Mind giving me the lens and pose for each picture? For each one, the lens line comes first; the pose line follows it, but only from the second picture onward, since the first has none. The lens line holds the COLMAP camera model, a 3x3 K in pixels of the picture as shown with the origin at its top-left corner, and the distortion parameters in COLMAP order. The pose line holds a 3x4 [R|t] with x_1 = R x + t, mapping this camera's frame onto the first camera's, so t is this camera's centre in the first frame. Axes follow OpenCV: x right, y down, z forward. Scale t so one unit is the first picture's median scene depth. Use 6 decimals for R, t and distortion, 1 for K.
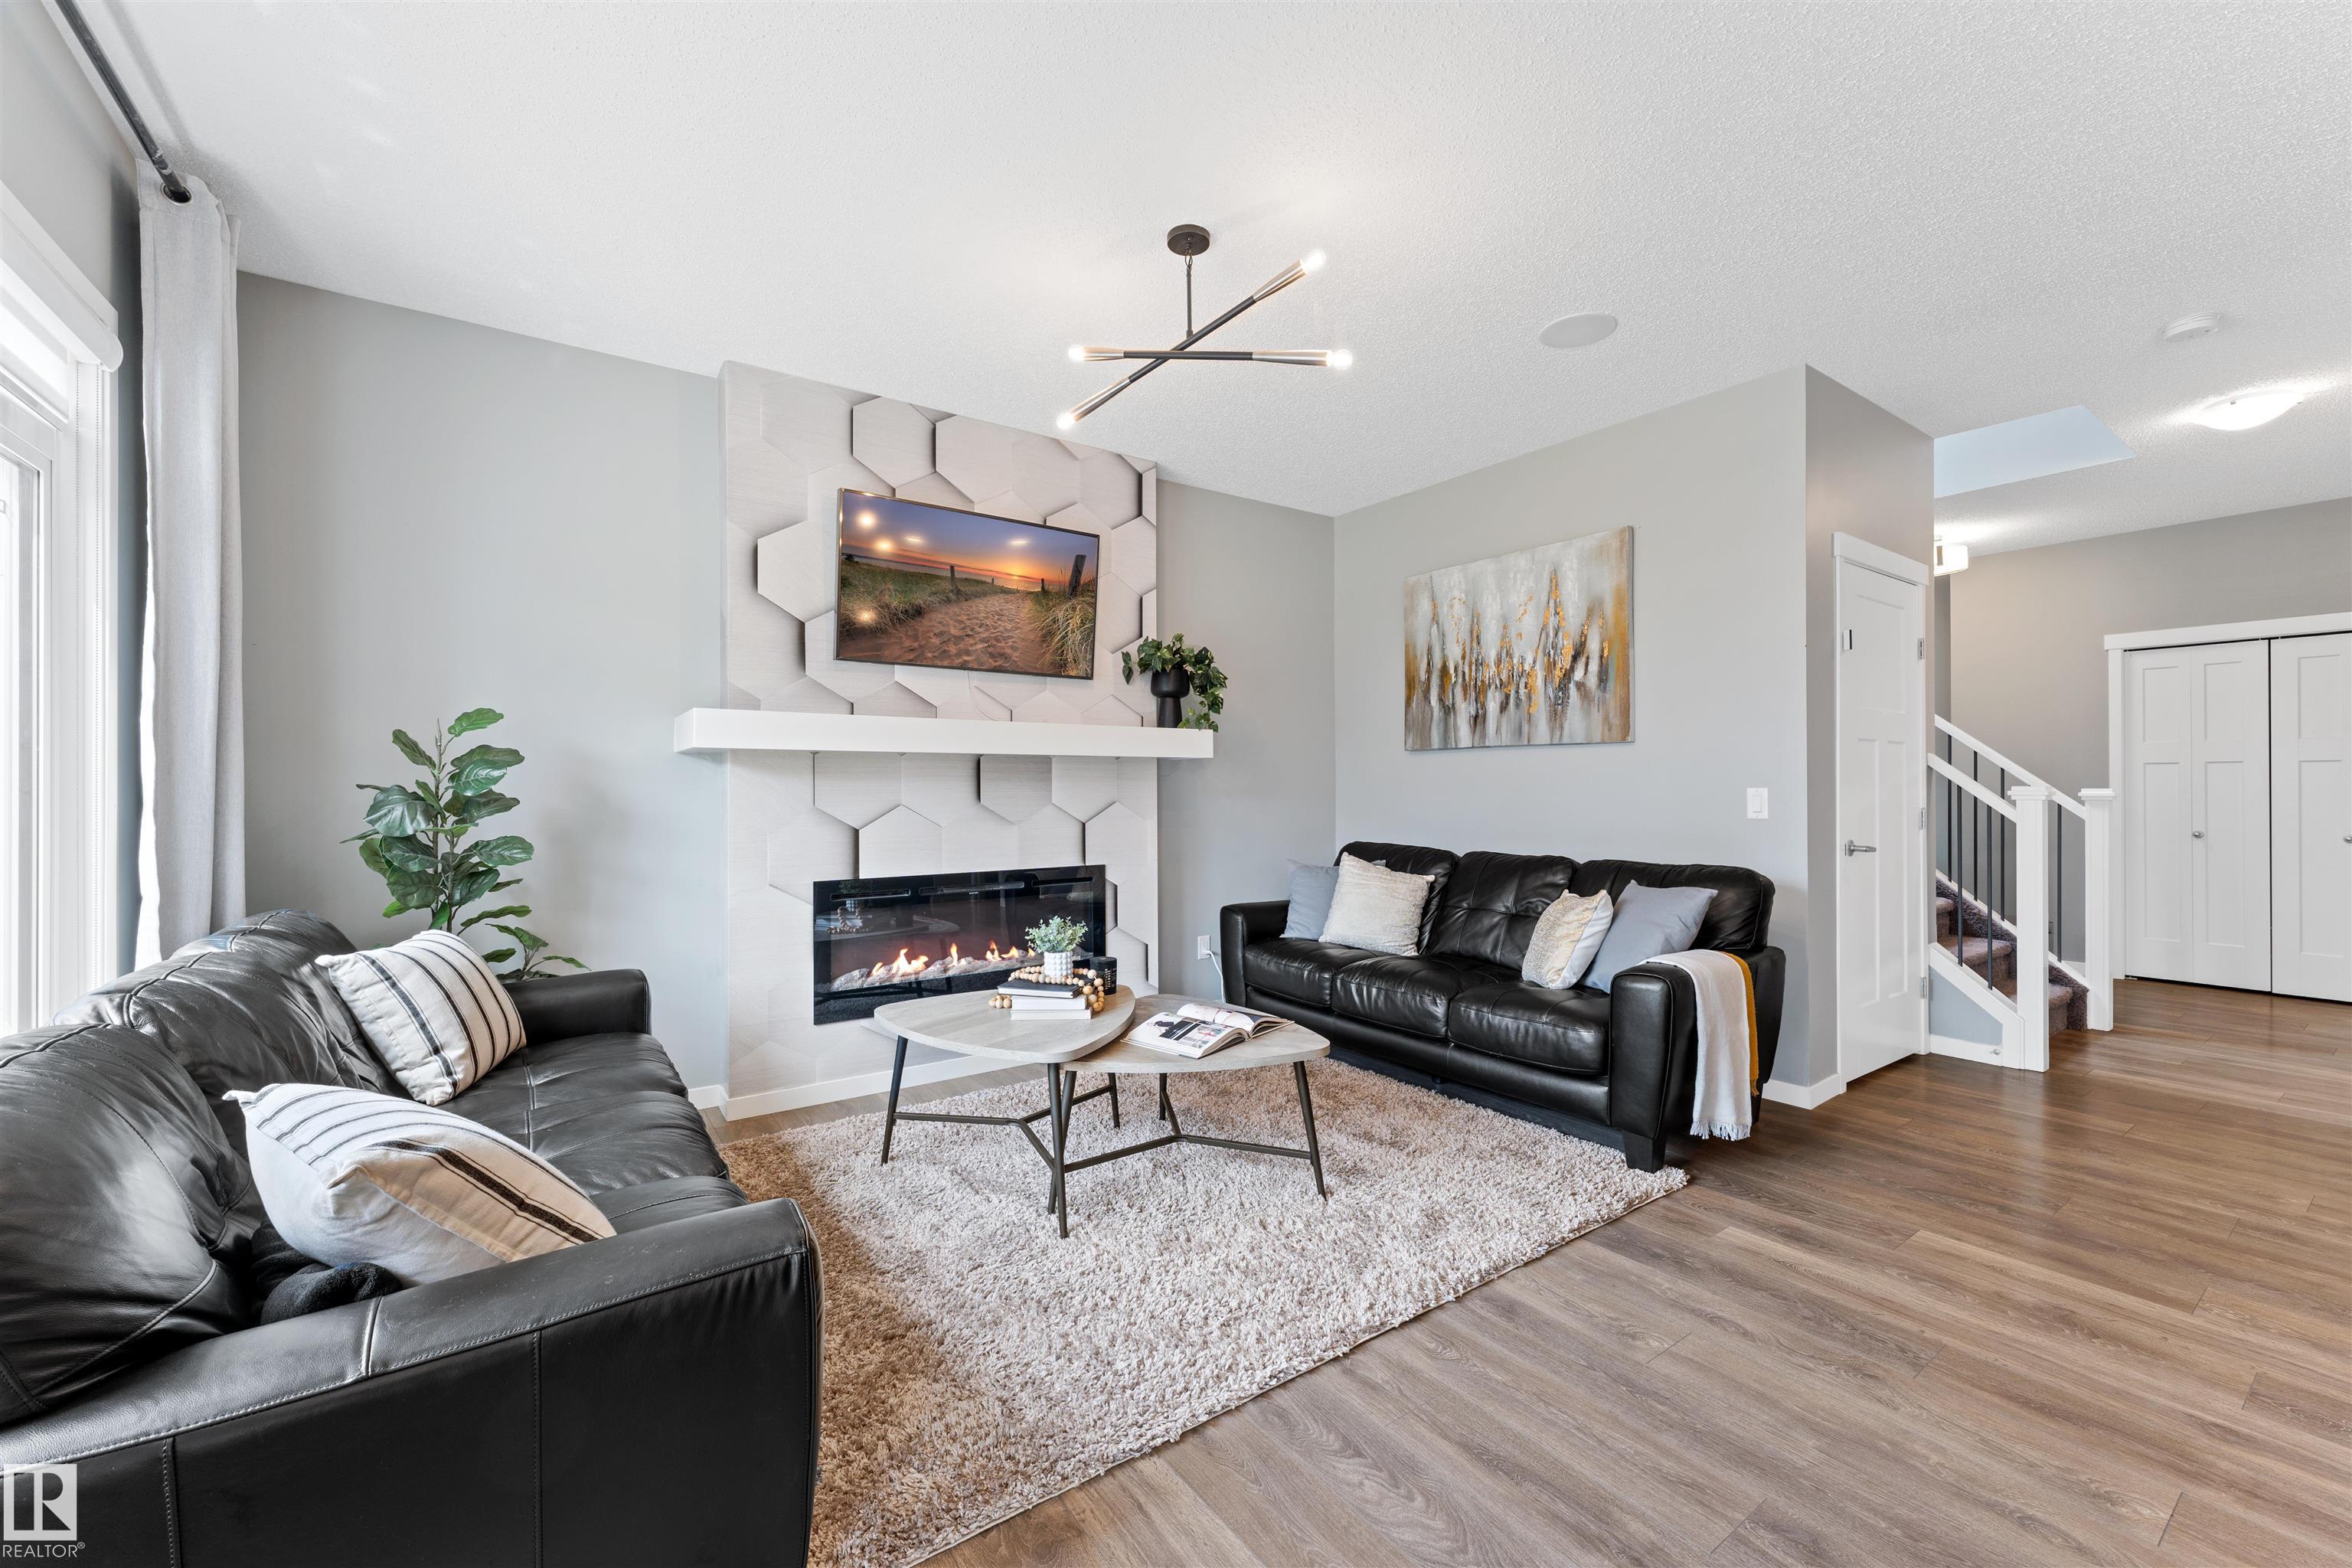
lens RADIAL K [[937.5, 0, 1177.4], [0, 937.5, 778.3], [0, 0, 1]] dist [-0.001188, -0.000037]
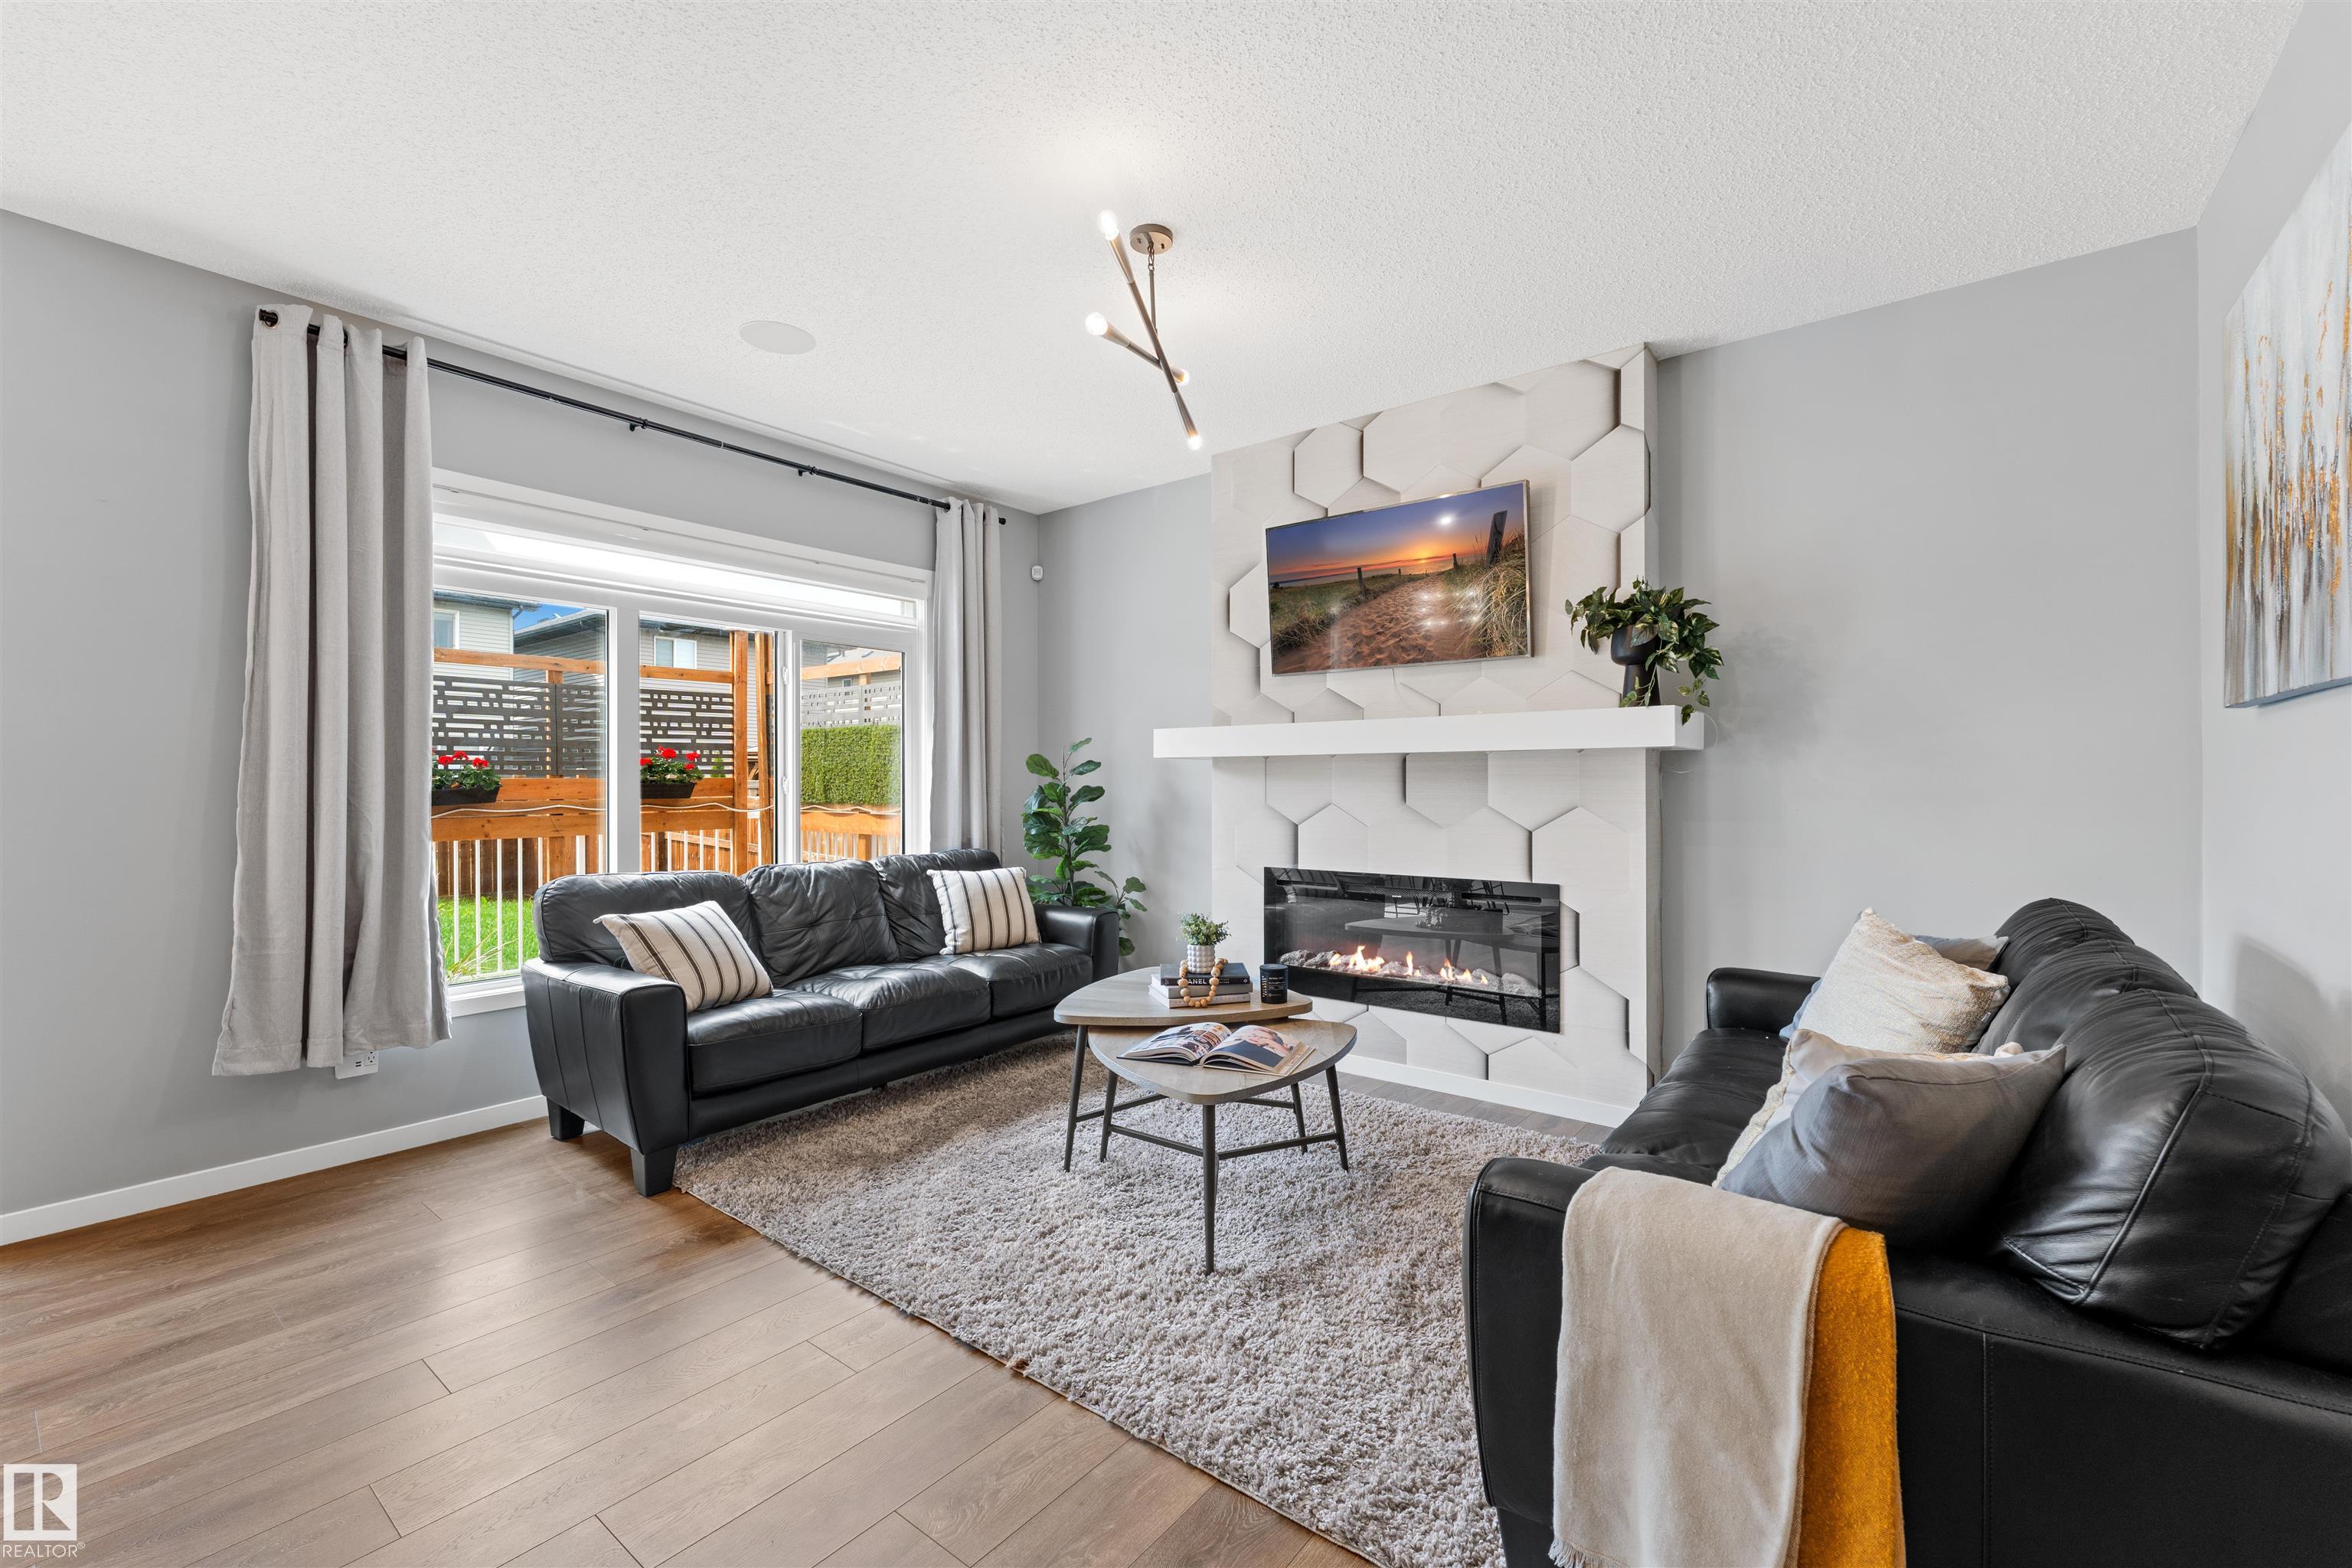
lens RADIAL K [[978.7, 0, 1195.4], [0, 978.7, 779.4], [0, 0, 1]] dist [-0.000508, -0.000317]
pose [[0.303358, -0.003323, -0.952871, 0.666041], [0.010613, 0.999944, -0.000108, -0.000936], [0.952818, -0.010080, 0.303376, 0.482515]]
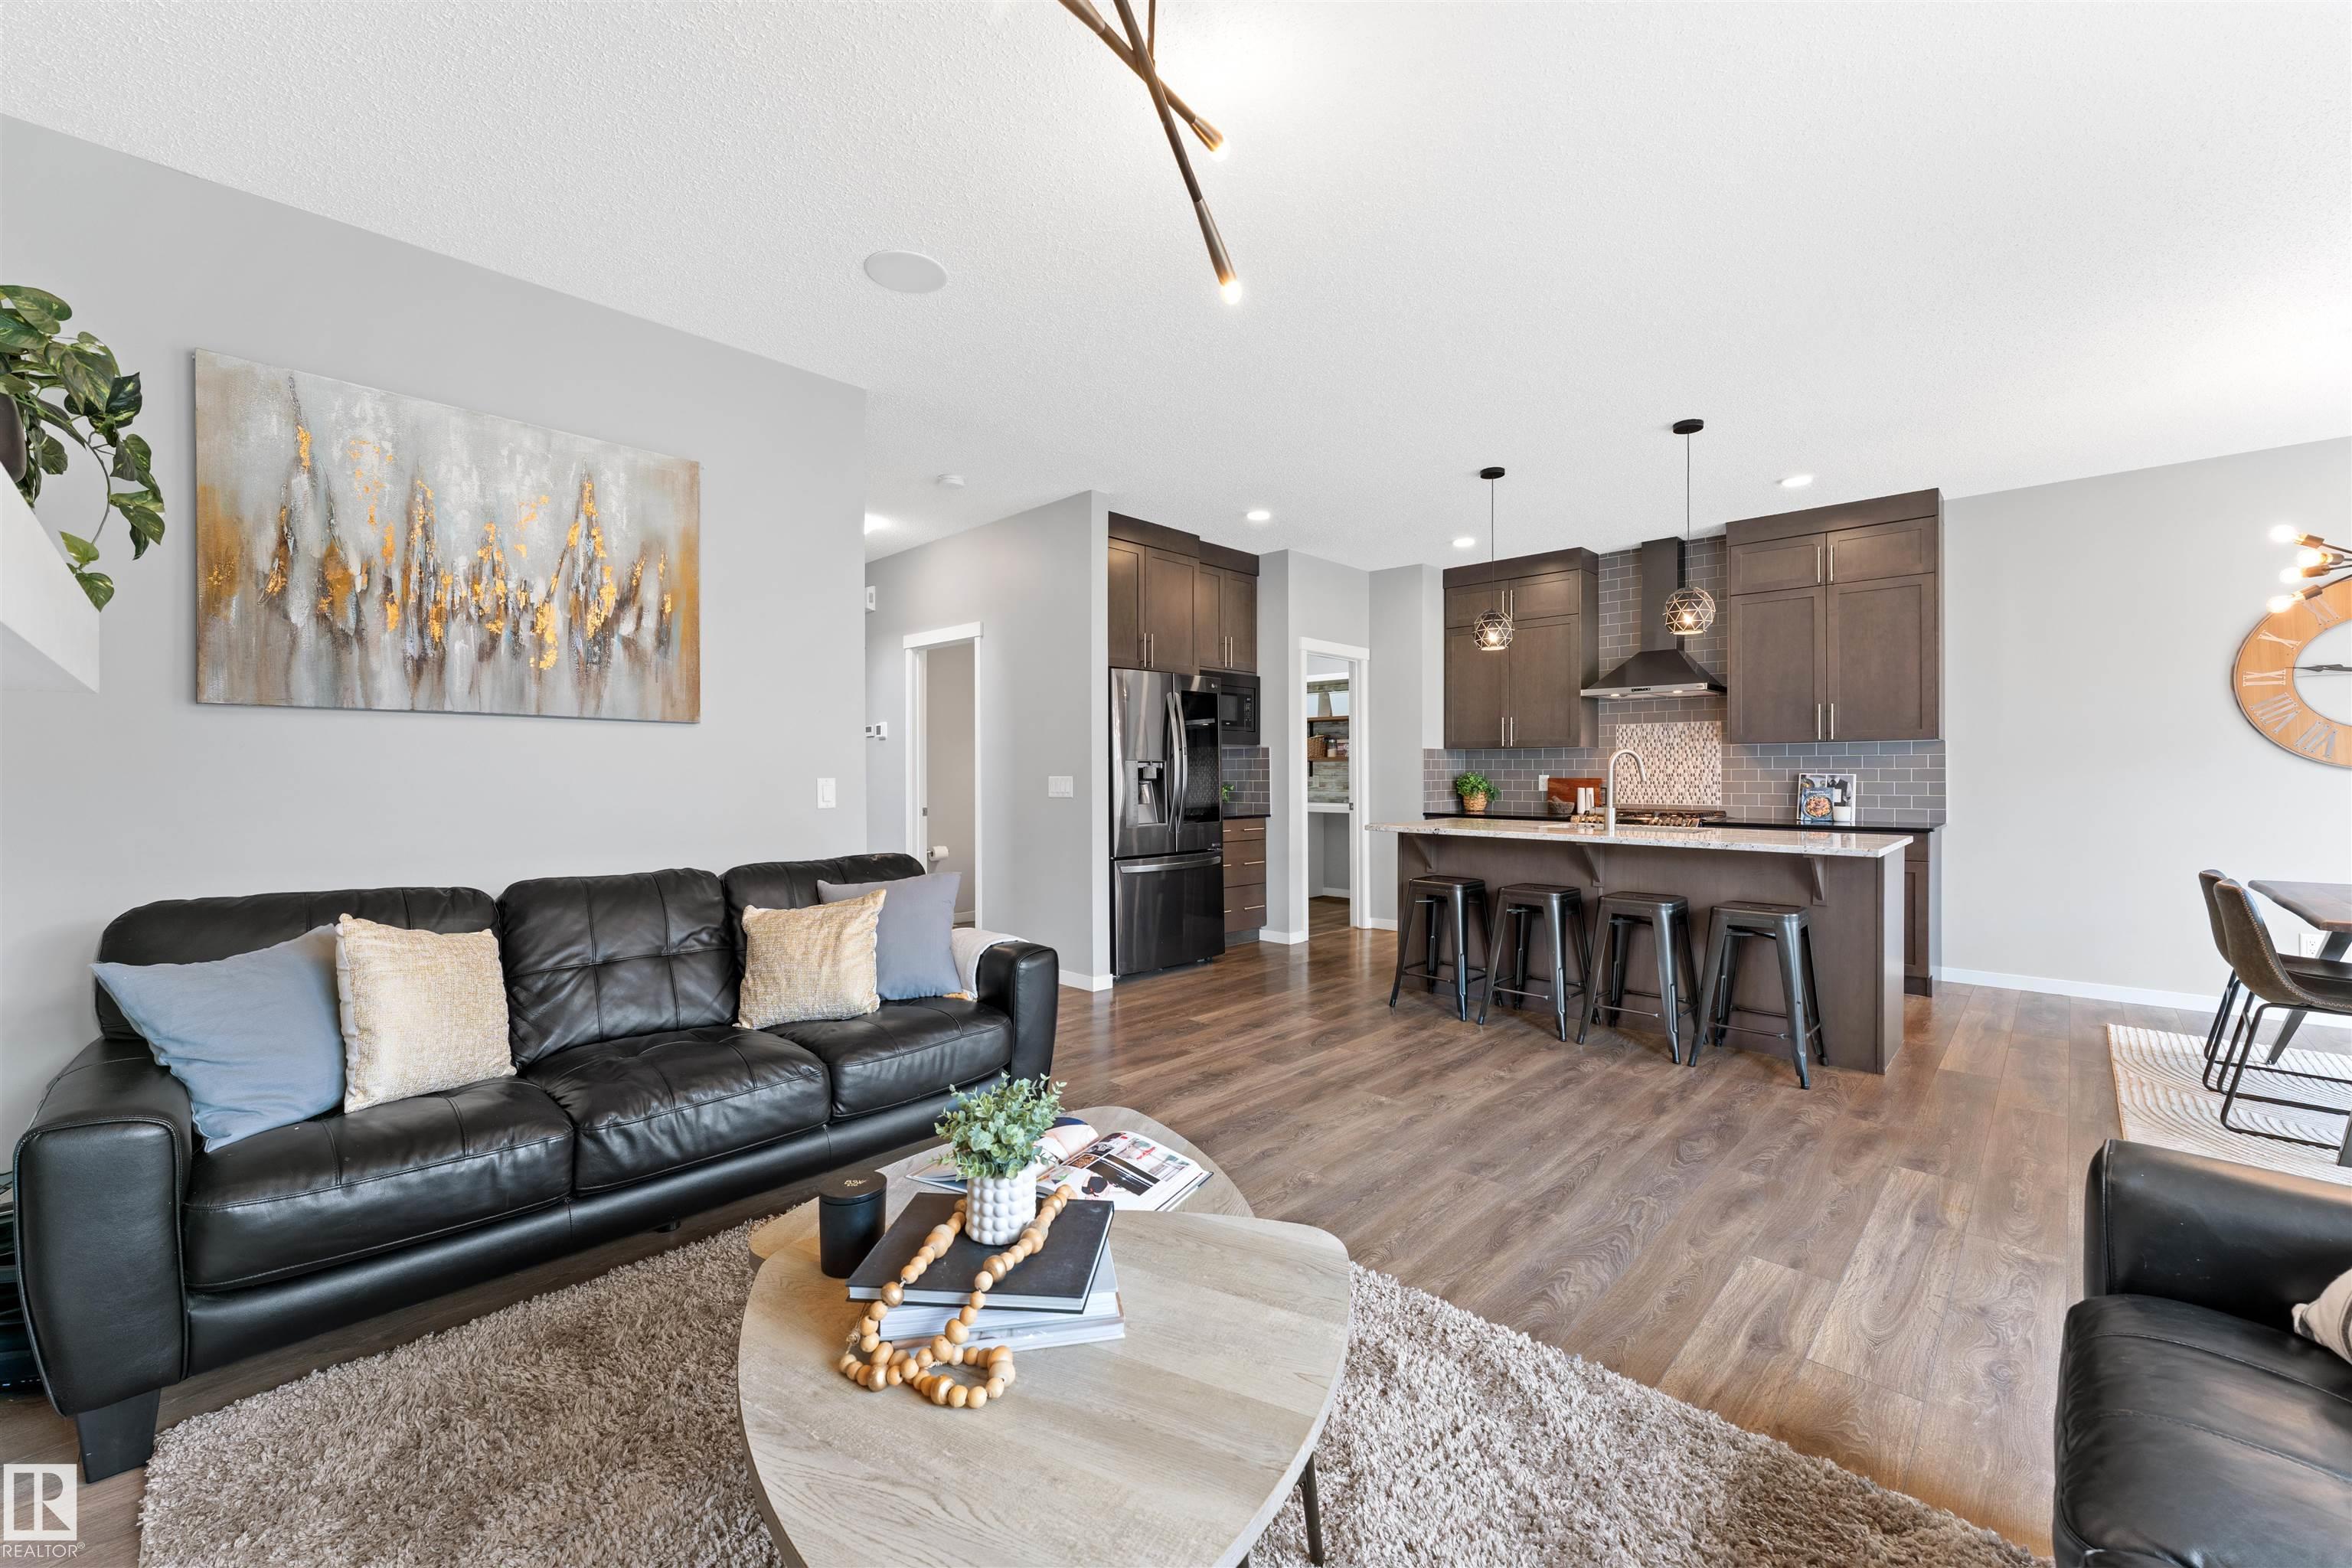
lens RADIAL K [[937.5, 0, 1178.8], [0, 937.5, 772.3], [0, 0, 1]] dist [-0.001188, -0.000037]
pose [[-0.201488, 0.005253, 0.979477, -0.399213], [-0.006001, 0.999960, -0.006598, 0.007237], [-0.979473, -0.007208, -0.201448, 0.723318]]
